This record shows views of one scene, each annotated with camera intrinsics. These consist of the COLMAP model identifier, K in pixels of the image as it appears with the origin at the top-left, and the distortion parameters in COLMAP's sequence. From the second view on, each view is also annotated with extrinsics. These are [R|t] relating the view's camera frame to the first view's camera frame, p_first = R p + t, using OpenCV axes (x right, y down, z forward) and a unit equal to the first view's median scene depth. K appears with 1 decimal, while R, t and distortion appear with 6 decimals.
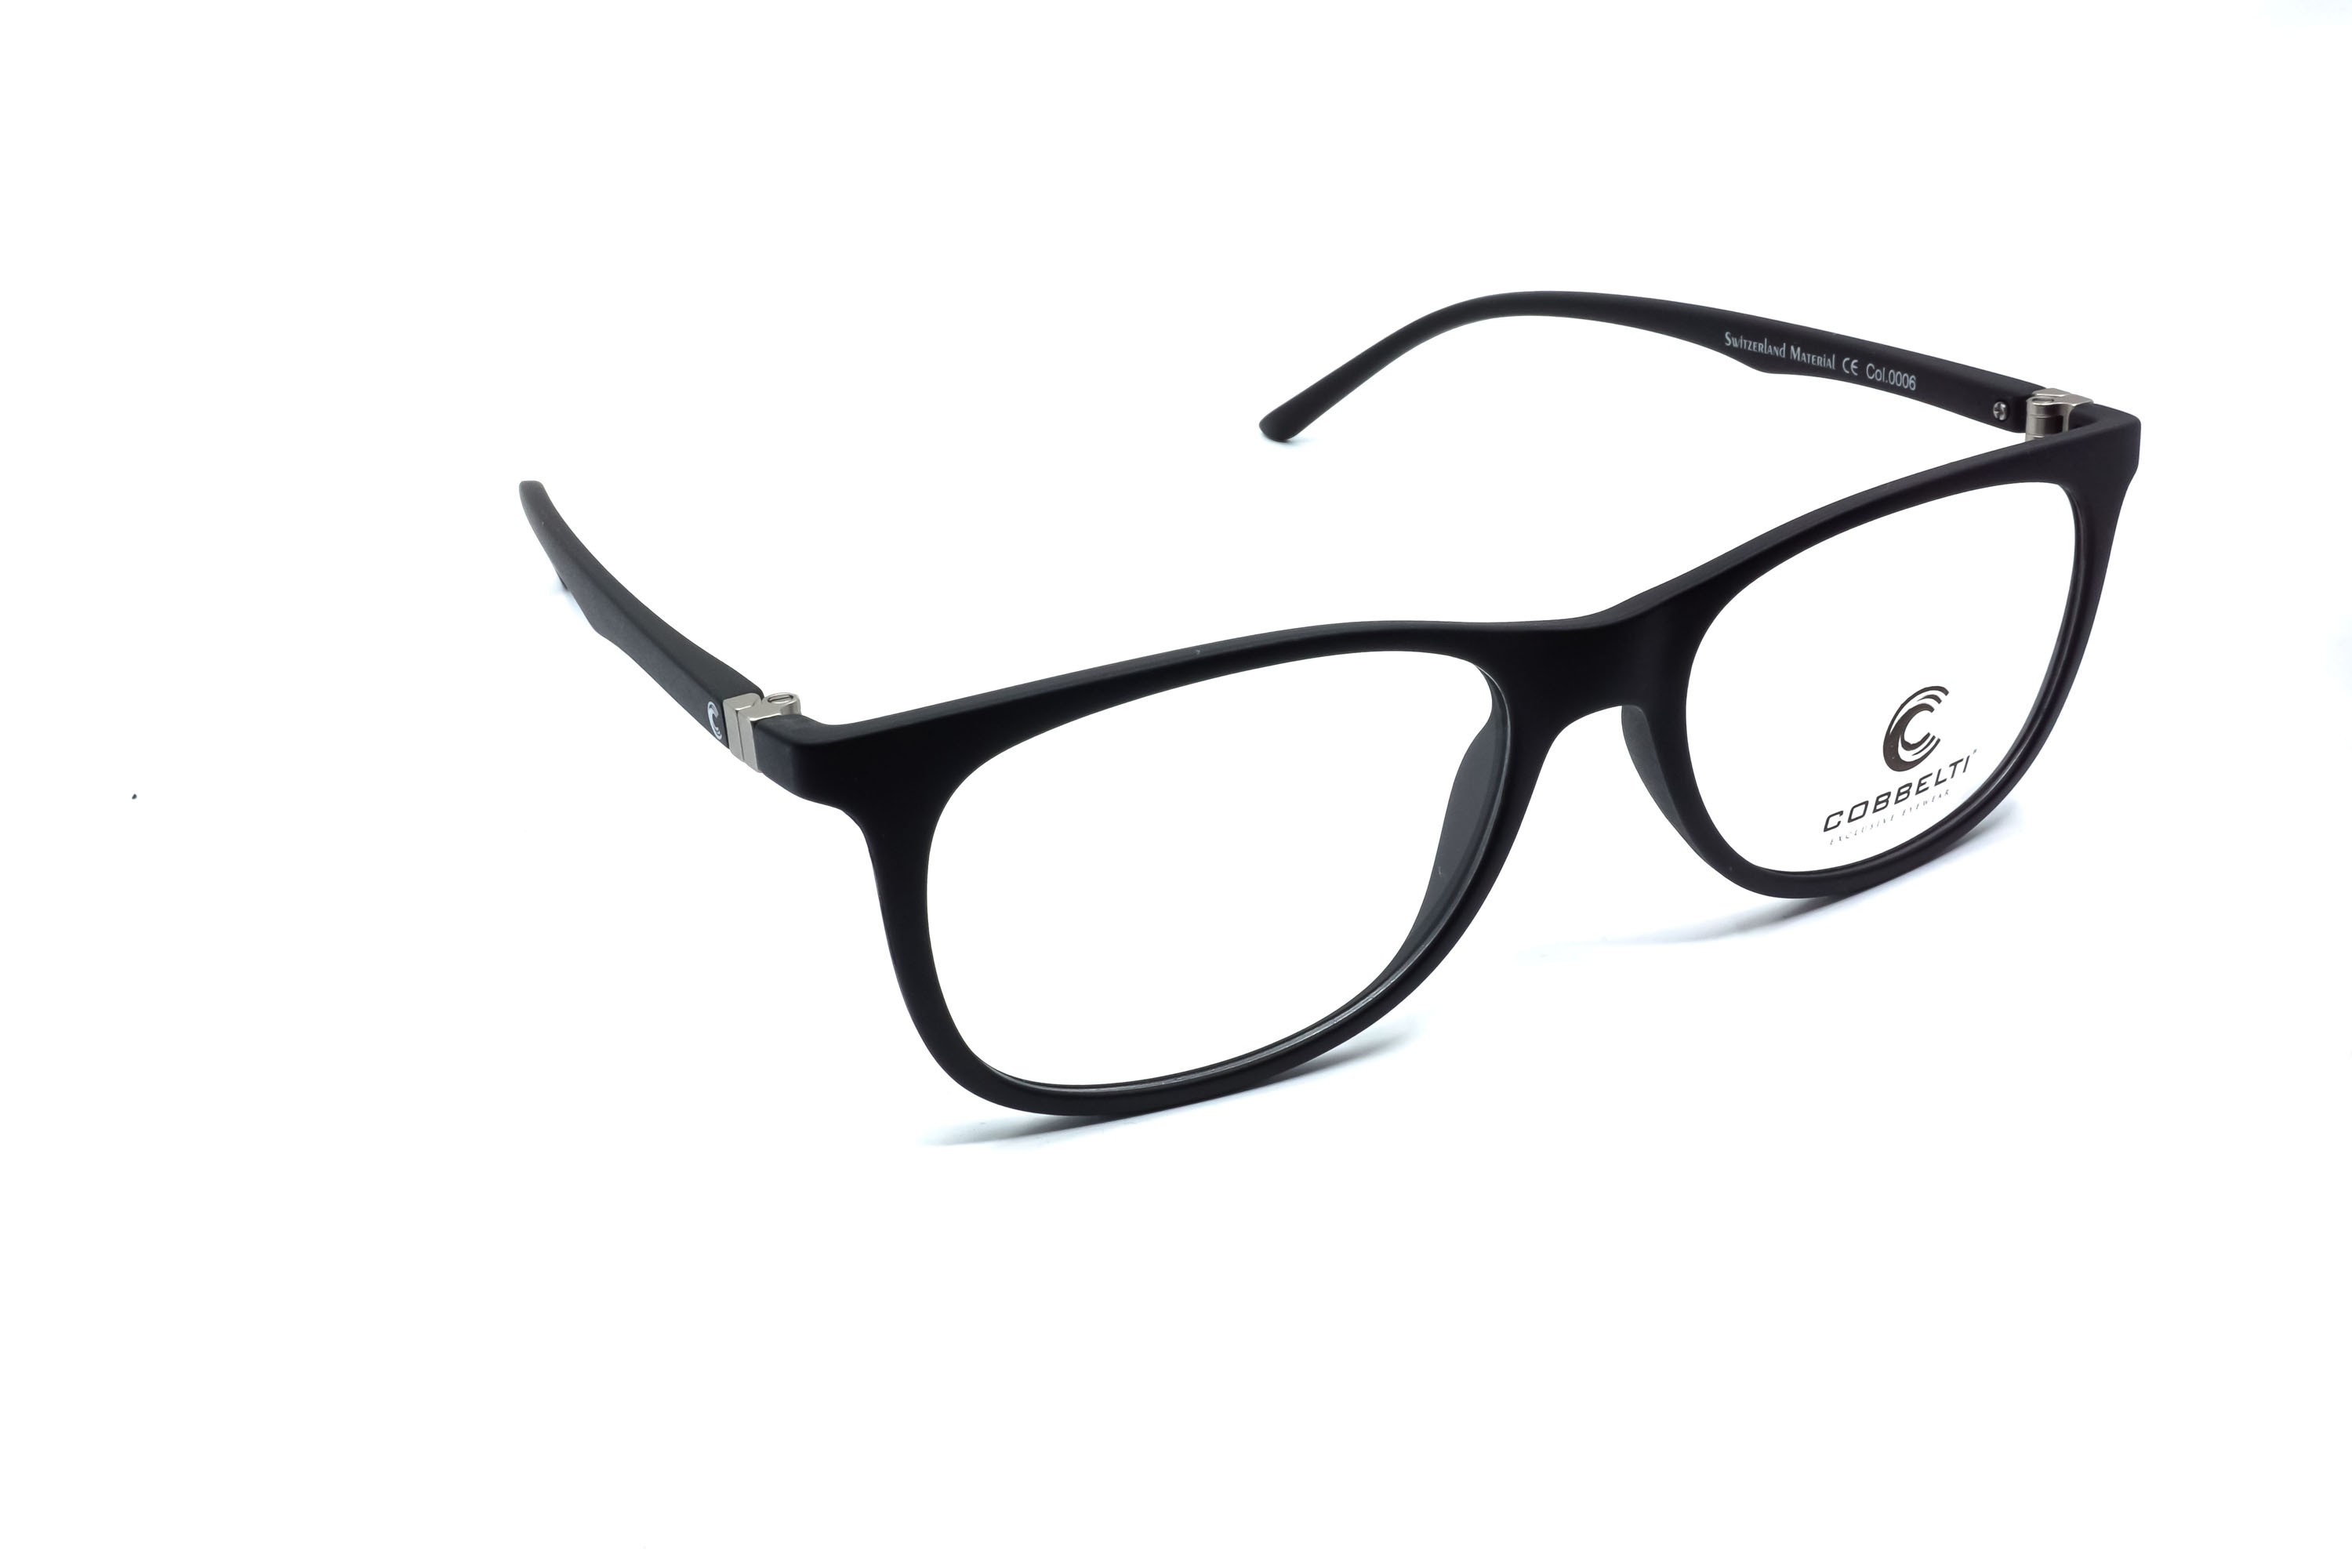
lens RADIAL K [[2575.7, 0, 1192.9], [0, 2575.7, 796.3], [0, 0, 1]] dist [0.002868, 0.000000]
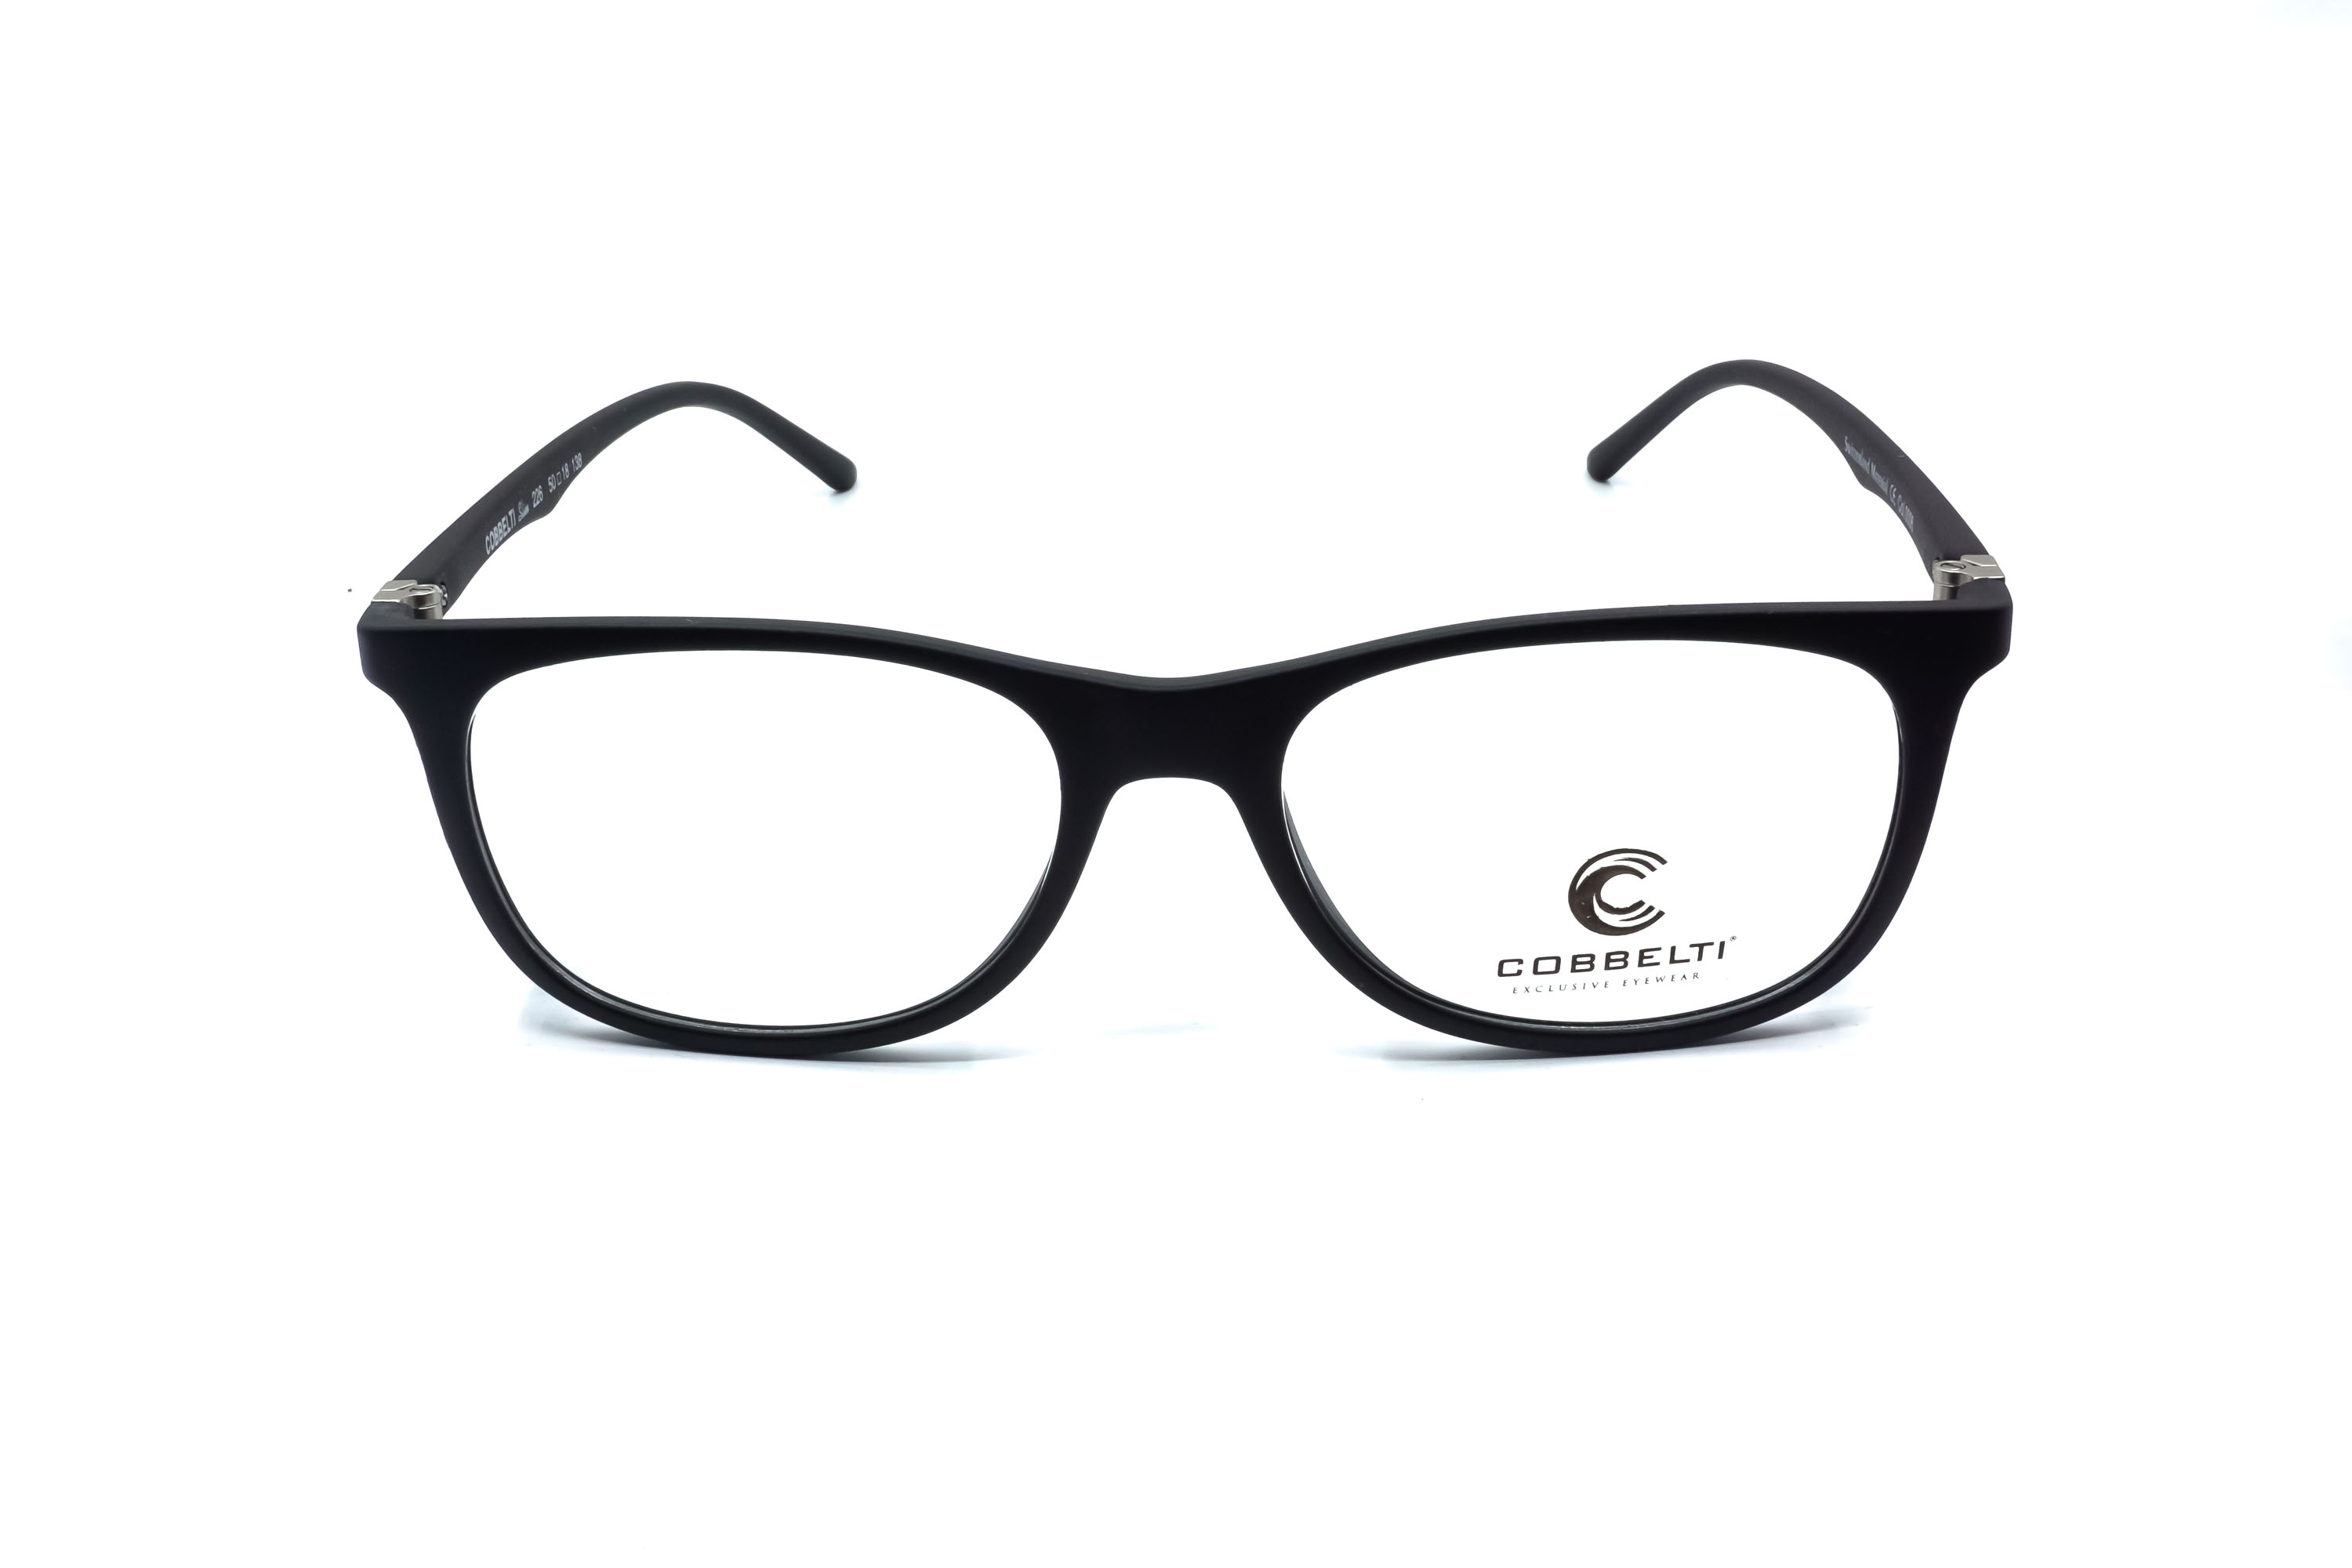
lens RADIAL K [[2575.7, 0, 1181.7], [0, 2575.7, 770.6], [0, 0, 1]] dist [0.002868, 0.000000]
pose [[0.866076, 0.228310, -0.444732, 0.526185], [-0.224621, 0.972484, 0.061810, -0.086493], [0.446607, 0.046364, 0.893528, 0.128675]]
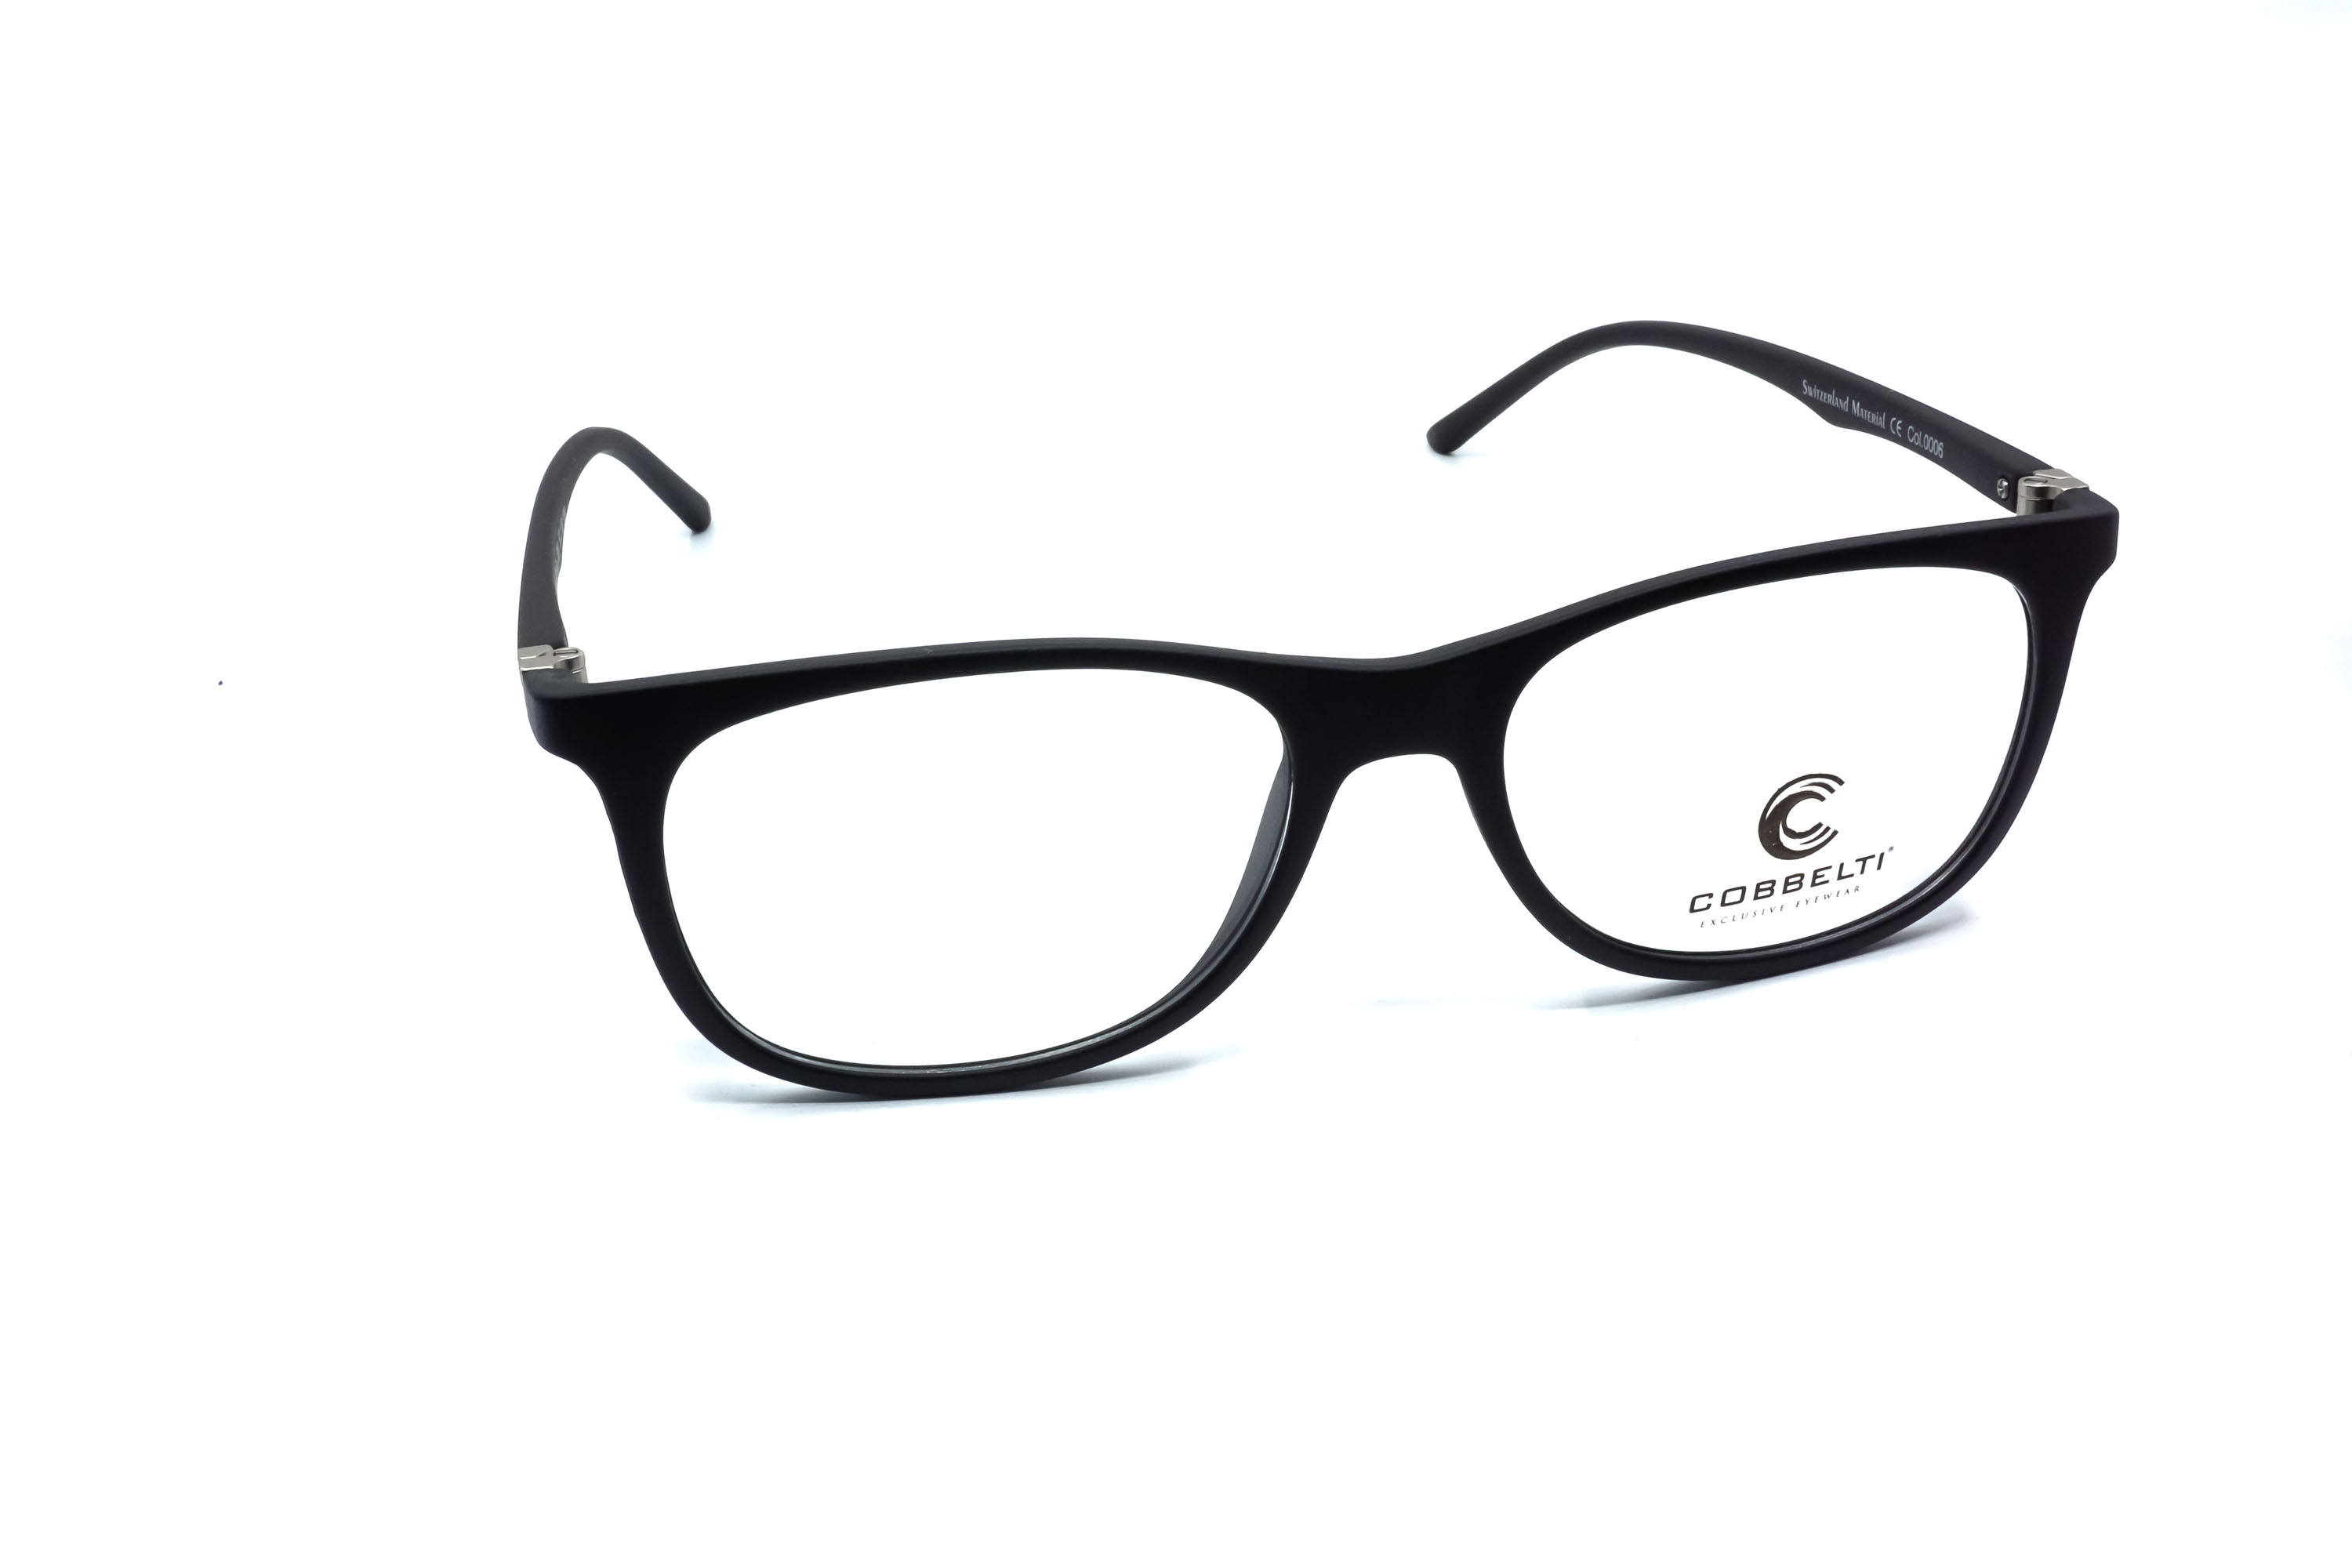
lens RADIAL K [[2575.7, 0, 1180.3], [0, 2575.7, 790.8], [0, 0, 1]] dist [0.002868, 0.000000]
pose [[0.965141, 0.118893, -0.233167, 0.274052], [-0.117350, 0.992878, 0.020529, -0.027647], [0.233947, 0.007548, 0.972220, 0.032974]]
